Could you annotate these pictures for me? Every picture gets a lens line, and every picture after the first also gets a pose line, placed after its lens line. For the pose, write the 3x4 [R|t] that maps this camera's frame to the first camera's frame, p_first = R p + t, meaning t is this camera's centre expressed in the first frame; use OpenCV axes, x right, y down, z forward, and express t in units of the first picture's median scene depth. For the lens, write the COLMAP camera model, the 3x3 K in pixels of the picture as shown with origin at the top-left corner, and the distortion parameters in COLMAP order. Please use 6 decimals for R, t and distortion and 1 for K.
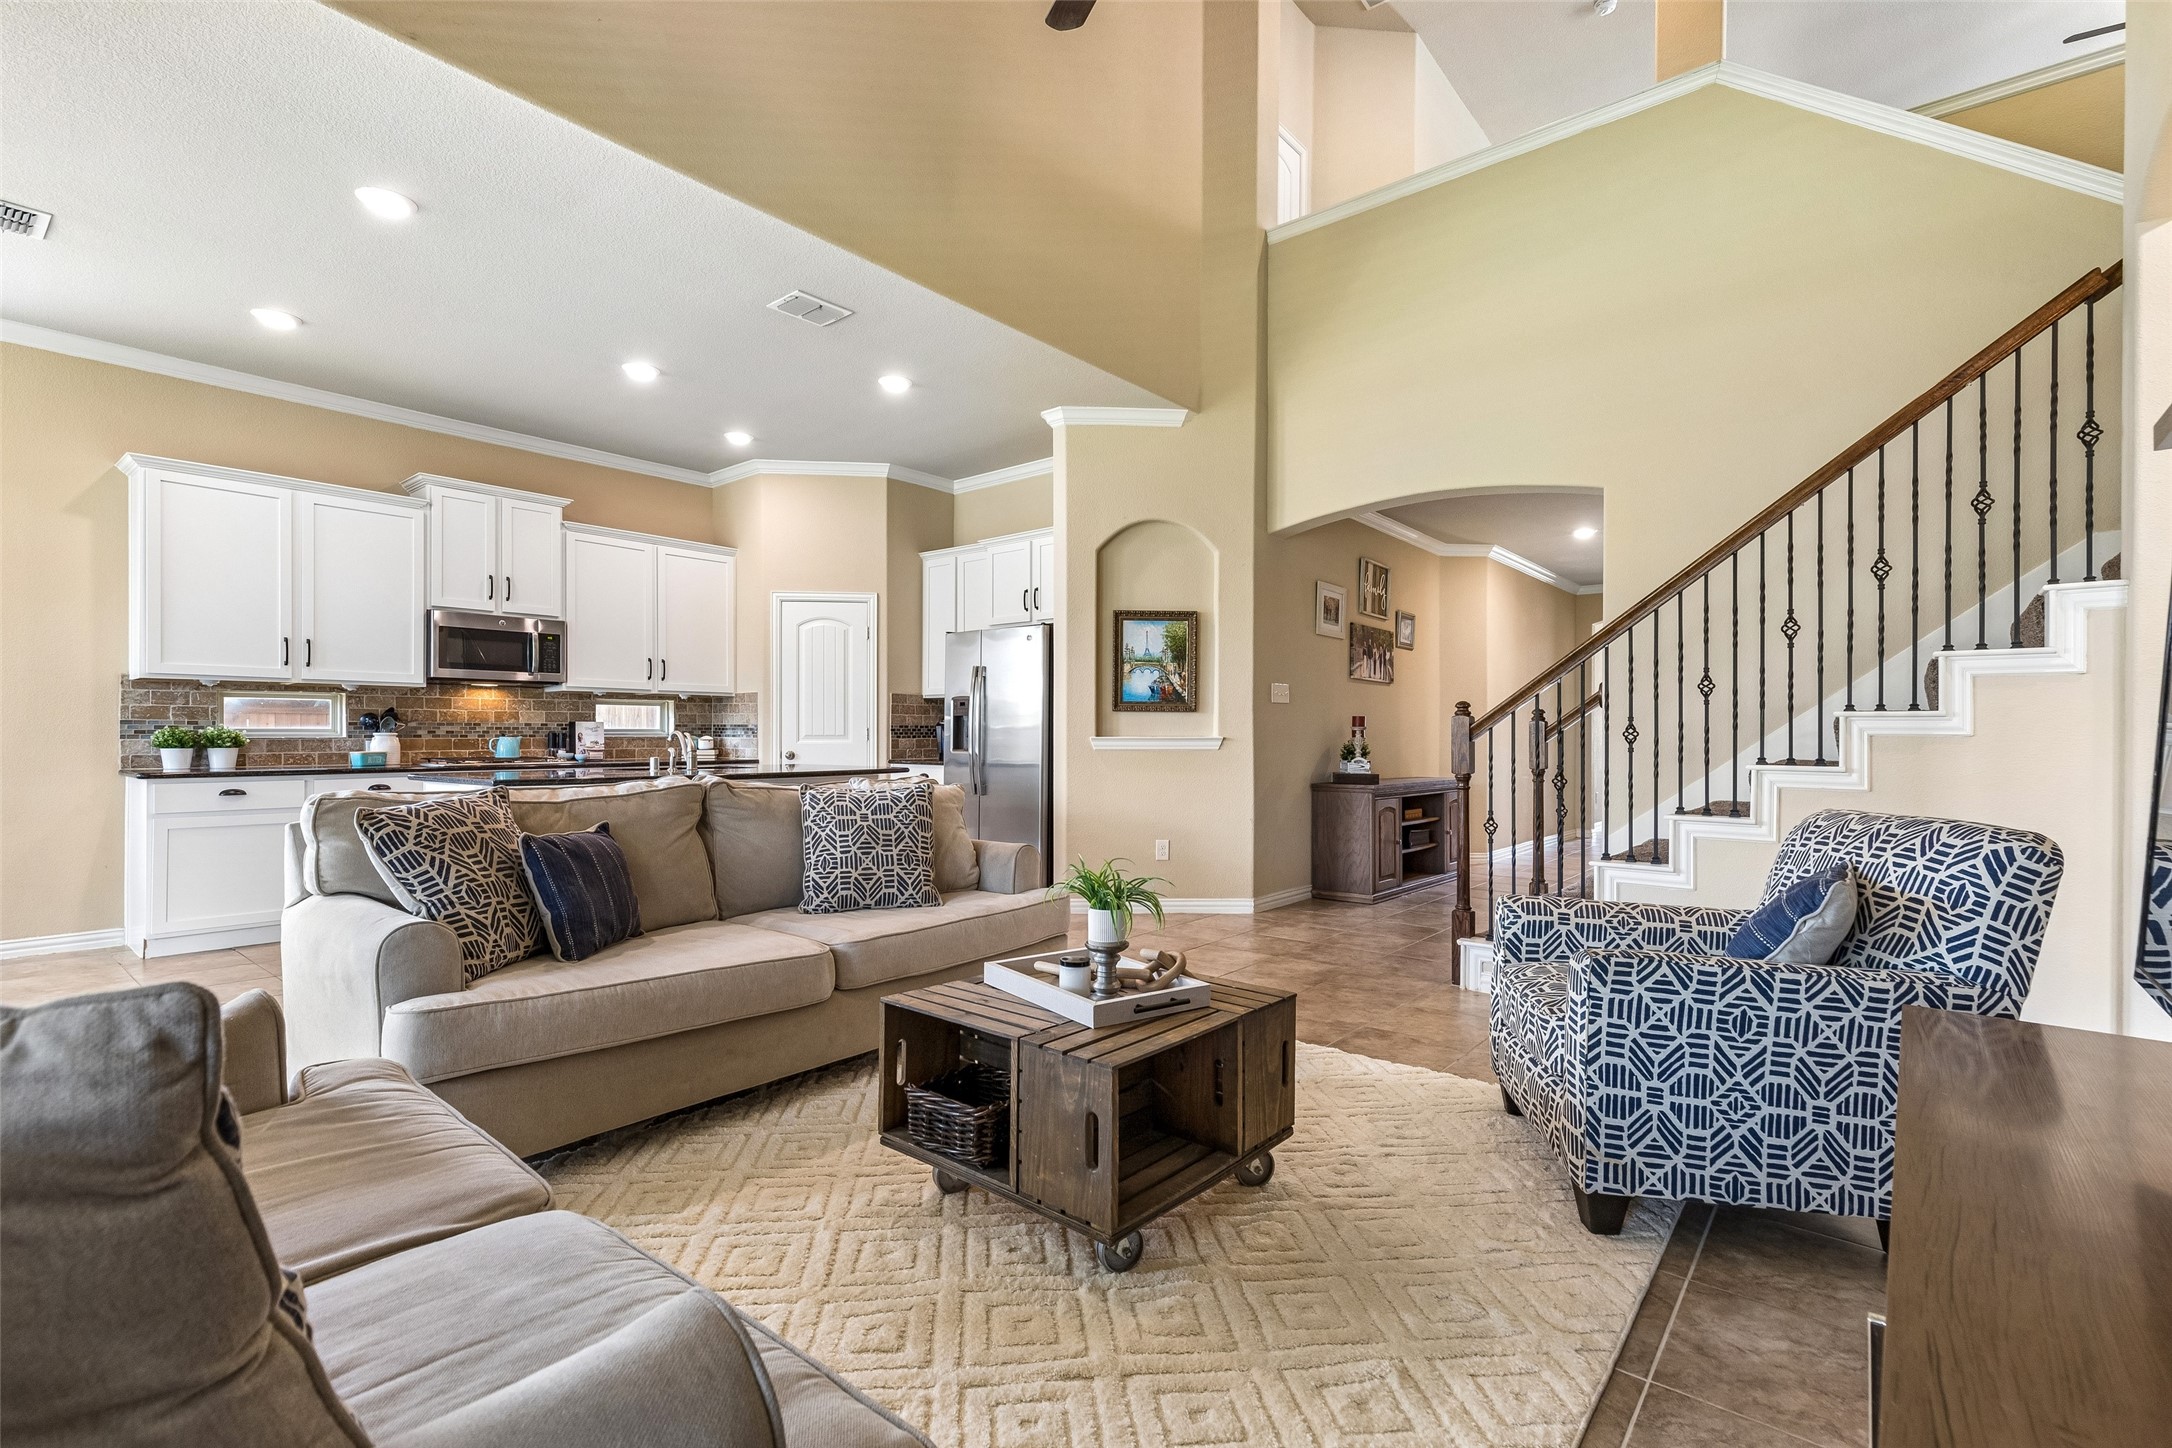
lens RADIAL K [[978.3, 0, 1090.4], [0, 978.3, 731.7], [0, 0, 1]] dist [0.008191, -0.000603]
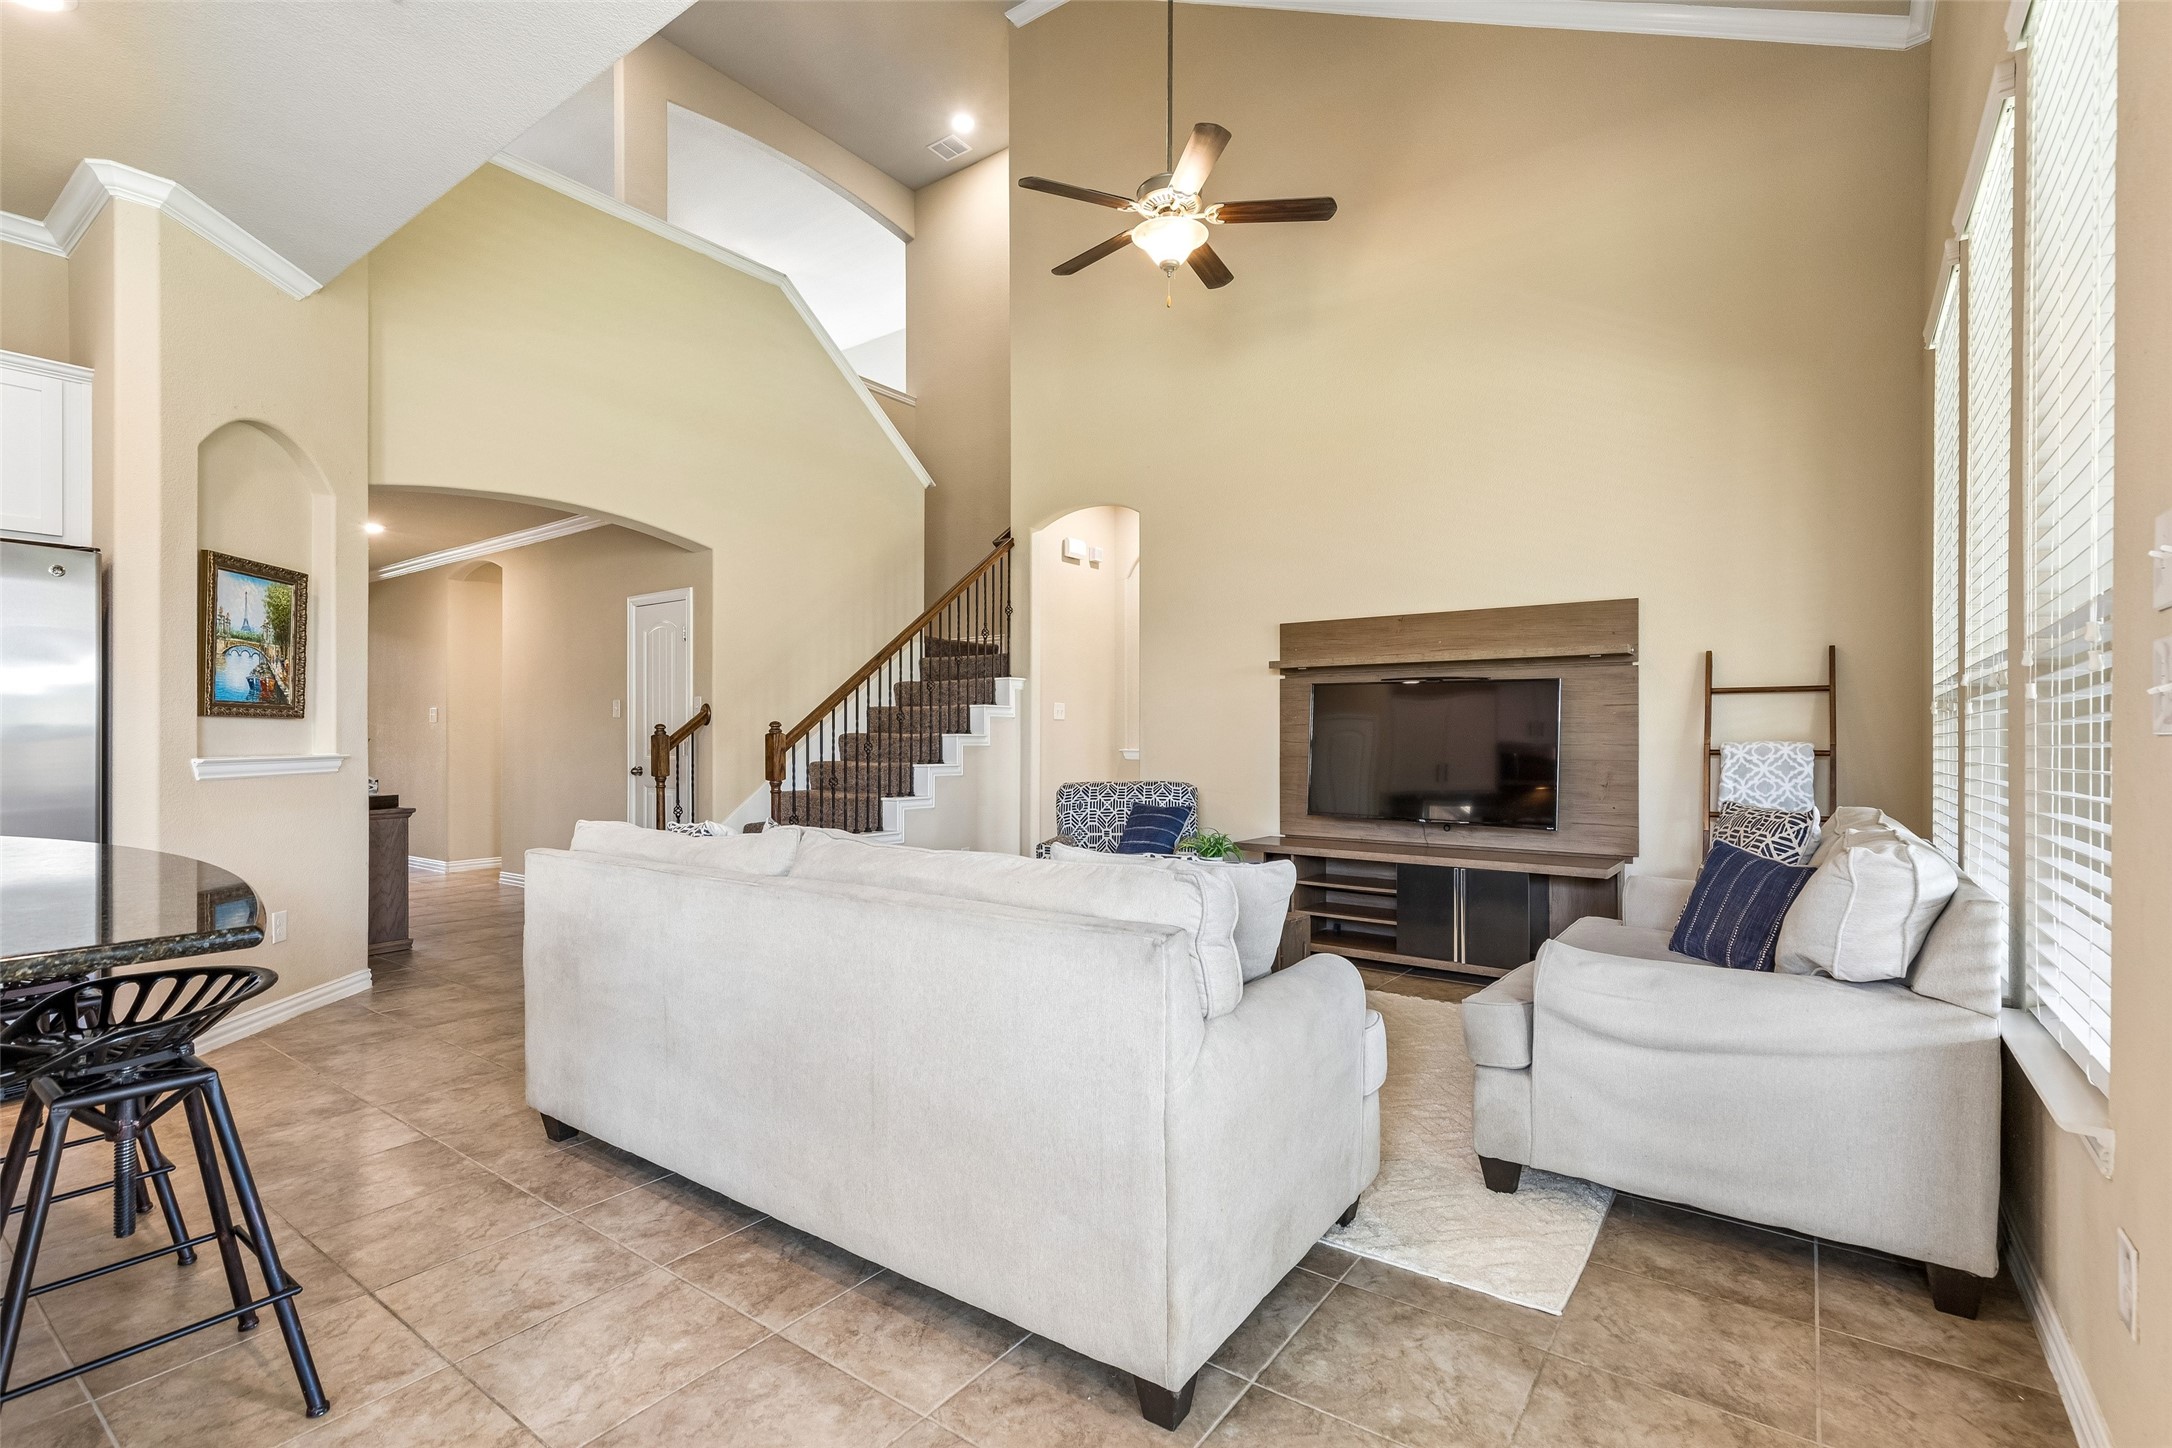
lens RADIAL K [[978.3, 0, 1095.1], [0, 978.3, 730.5], [0, 0, 1]] dist [0.008191, -0.000603]
pose [[-0.065545, 0.004579, 0.997839, -0.621152], [-0.001753, 0.999987, -0.004704, -0.009847], [-0.997848, -0.002058, -0.065536, 0.486273]]
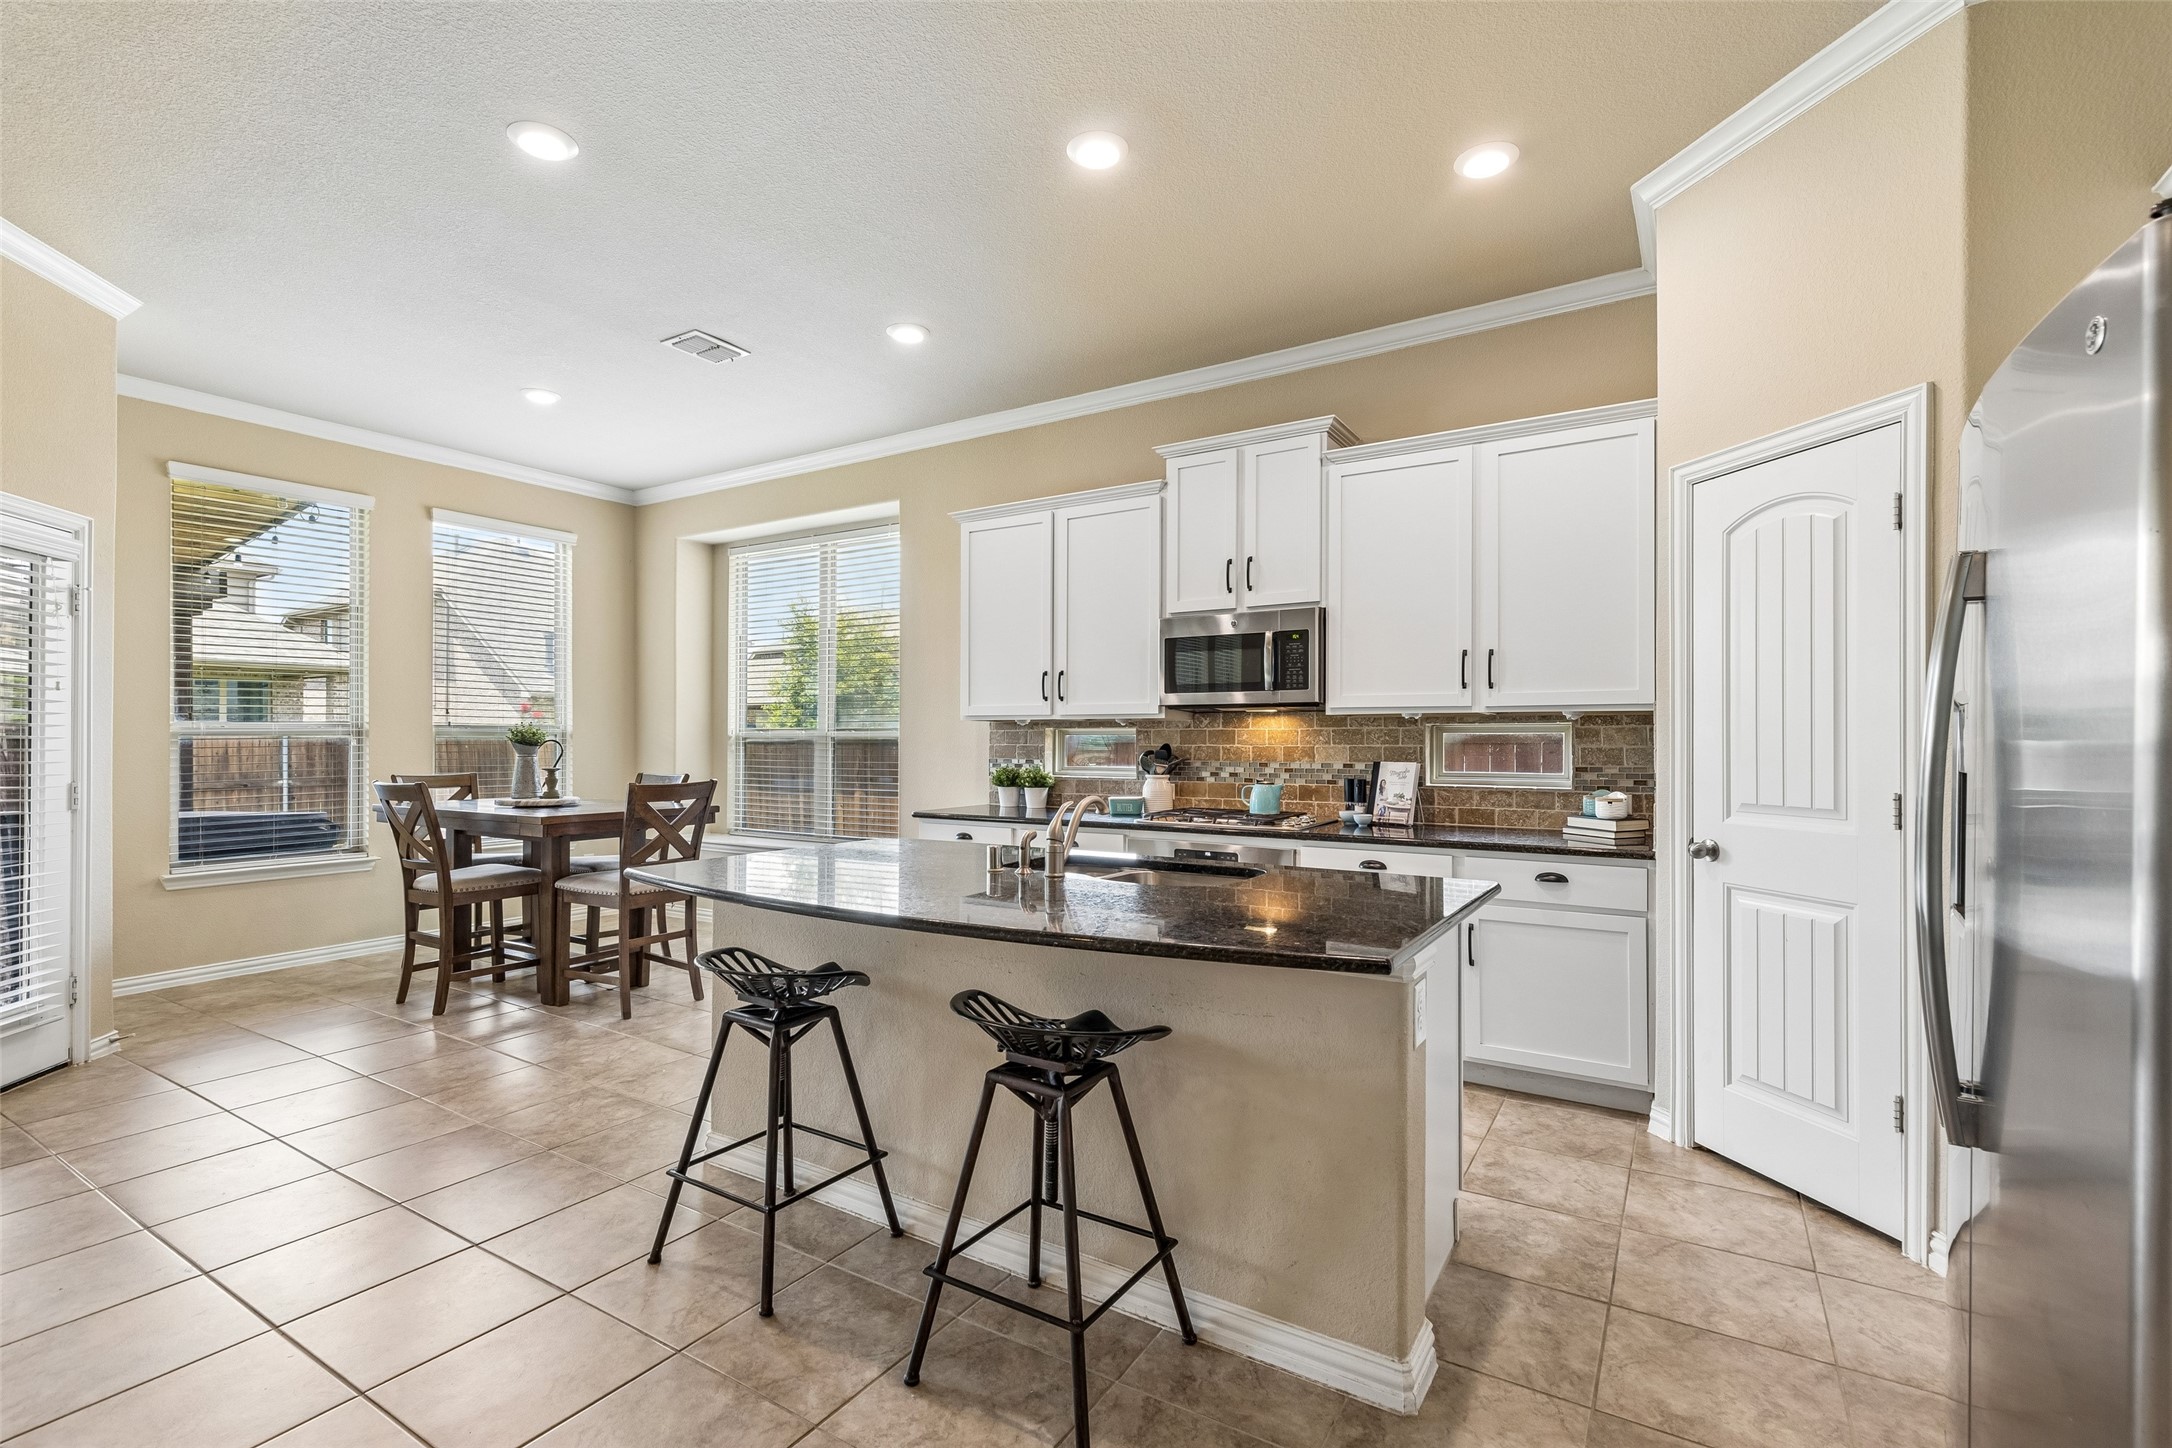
lens RADIAL K [[978.3, 0, 1086.2], [0, 978.3, 732.8], [0, 0, 1]] dist [0.008191, -0.000603]
pose [[0.129600, -0.006373, -0.991546, 0.085714], [0.004406, 0.999973, -0.005851, -0.028761], [0.991557, -0.003611, 0.129624, 0.807214]]
